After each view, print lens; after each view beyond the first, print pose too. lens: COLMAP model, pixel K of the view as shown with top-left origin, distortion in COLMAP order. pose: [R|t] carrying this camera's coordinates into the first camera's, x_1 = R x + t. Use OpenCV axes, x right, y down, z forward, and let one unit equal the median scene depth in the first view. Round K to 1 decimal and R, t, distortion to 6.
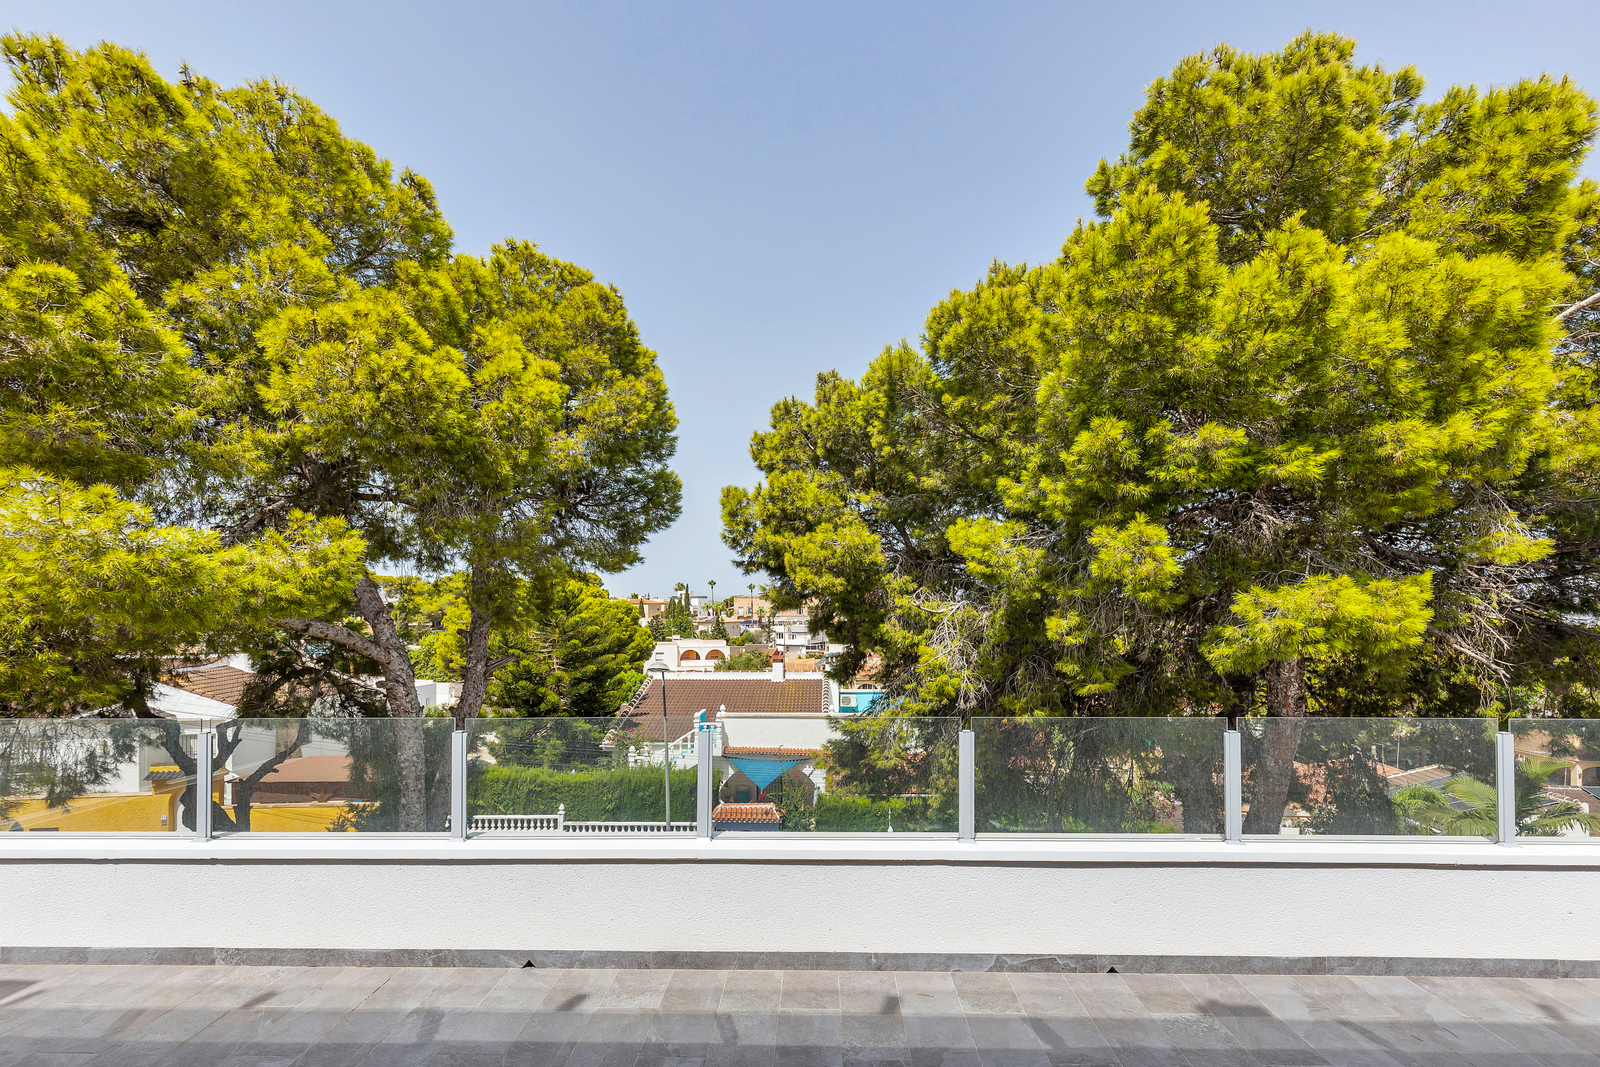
lens RADIAL K [[742.8, 0, 803.7], [0, 742.8, 599.3], [0, 0, 1]] dist [0.001716, 0.000554]
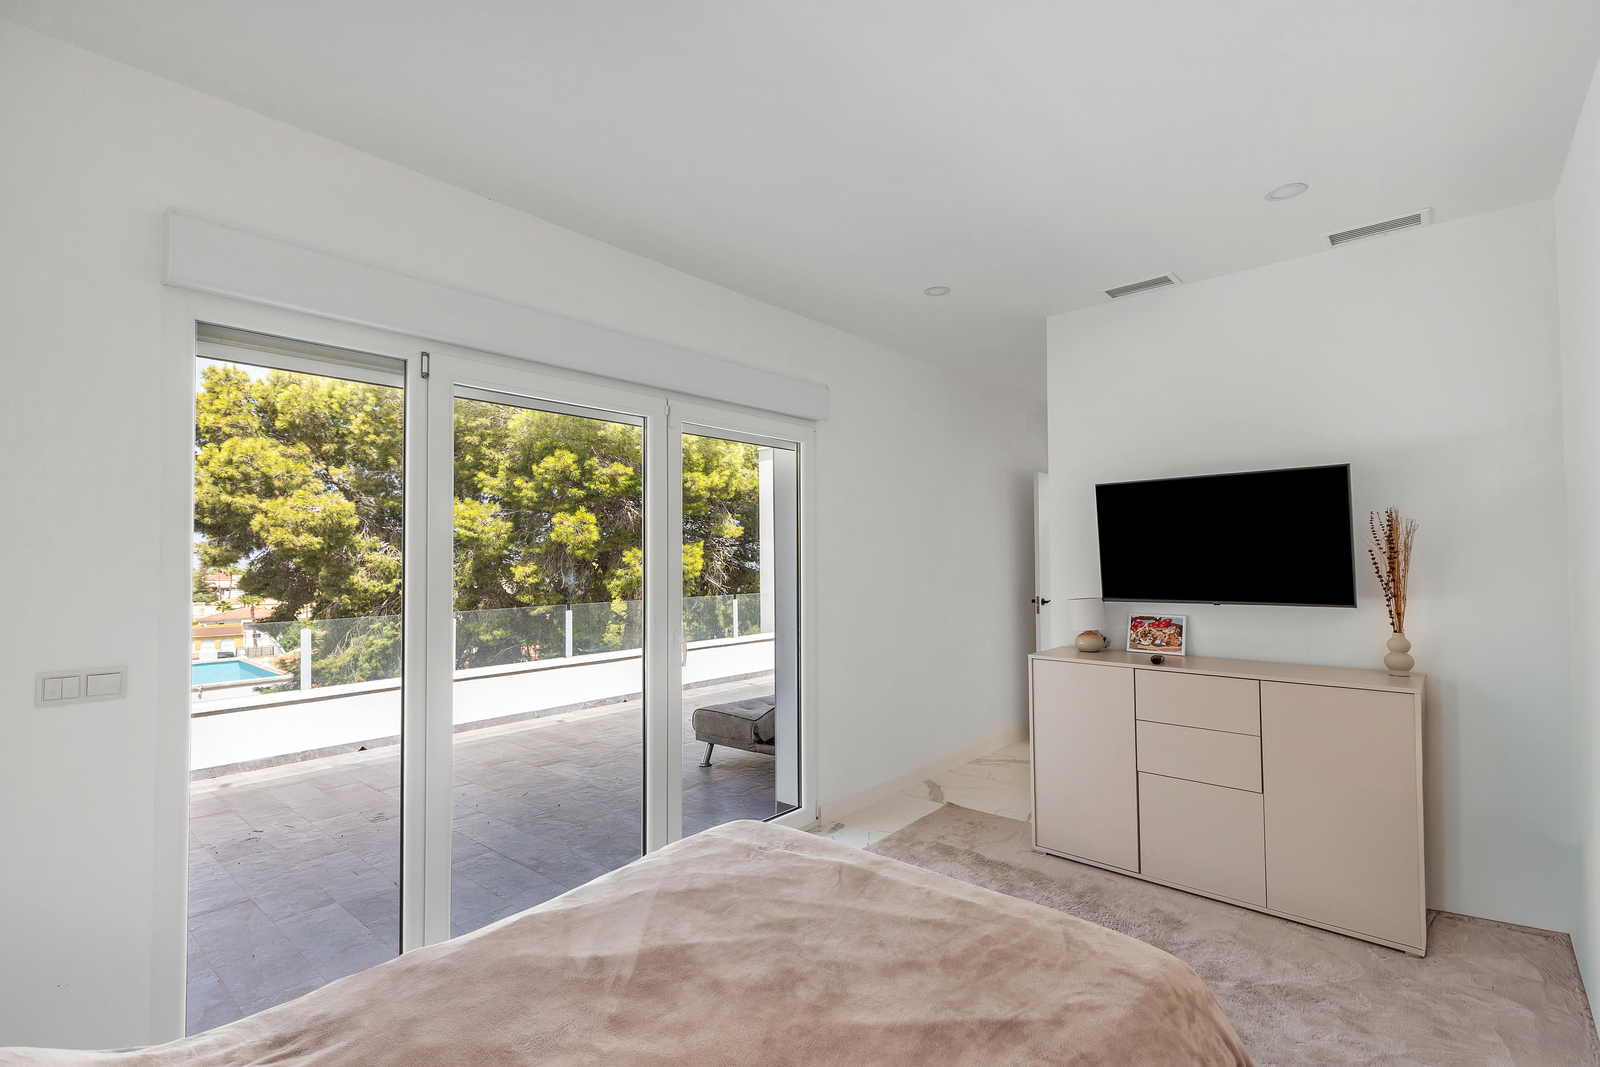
lens RADIAL K [[735.4, 0, 828.7], [0, 735.4, 542.3], [0, 0, 1]] dist [0.005569, 0.000011]
pose [[0.613044, 0.013371, 0.789935, -0.551462], [0.003465, 0.999802, -0.019612, 0.007509], [-0.790041, 0.014760, 0.612876, -0.529378]]
